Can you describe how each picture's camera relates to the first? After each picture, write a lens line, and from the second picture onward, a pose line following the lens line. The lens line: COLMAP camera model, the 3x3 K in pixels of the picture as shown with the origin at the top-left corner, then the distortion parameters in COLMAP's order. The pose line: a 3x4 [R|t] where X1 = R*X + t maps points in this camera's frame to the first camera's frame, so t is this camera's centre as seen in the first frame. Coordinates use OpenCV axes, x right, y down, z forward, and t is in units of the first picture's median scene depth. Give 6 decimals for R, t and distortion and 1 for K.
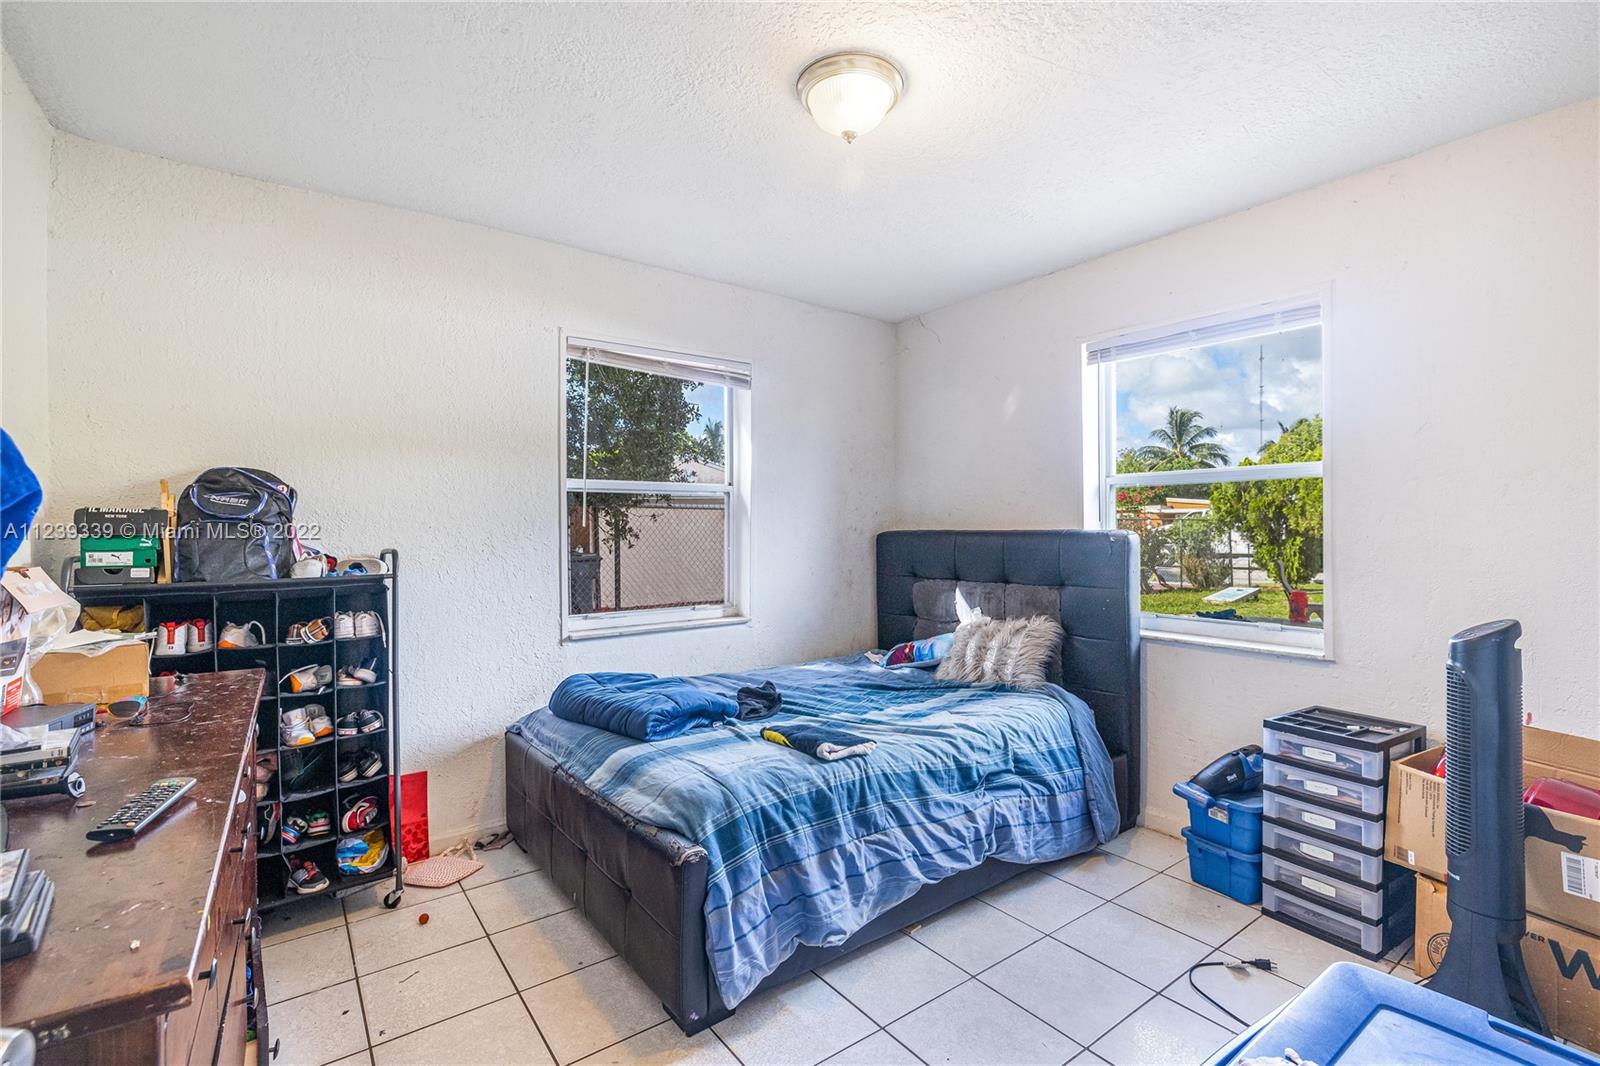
lens RADIAL K [[716.0, 0, 800.0], [0, 716.0, 533.0], [0, 0, 1]] dist [-0.000233, -0.000145]
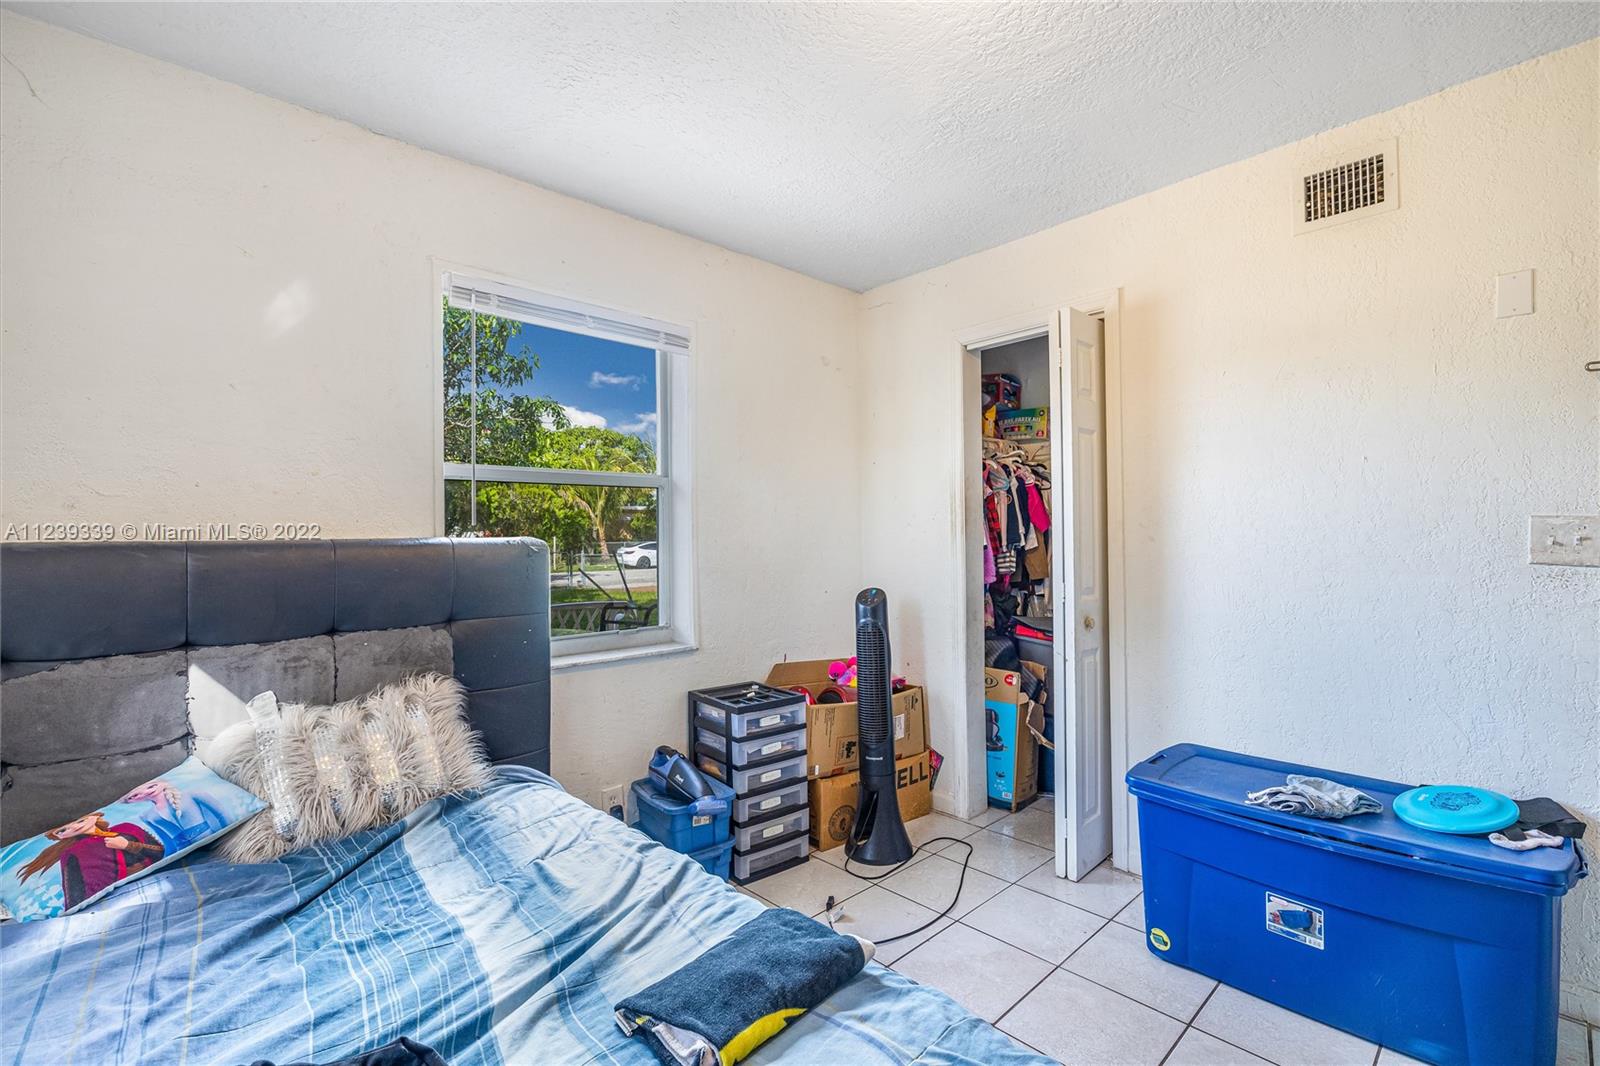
lens RADIAL K [[716.0, 0, 800.0], [0, 716.0, 533.0], [0, 0, 1]] dist [-0.000233, -0.000145]
pose [[-0.125773, 0.009461, 0.992014, -0.461485], [0.018240, 0.999808, -0.007223, 0.003255], [-0.991891, 0.017186, -0.125922, 1.058433]]
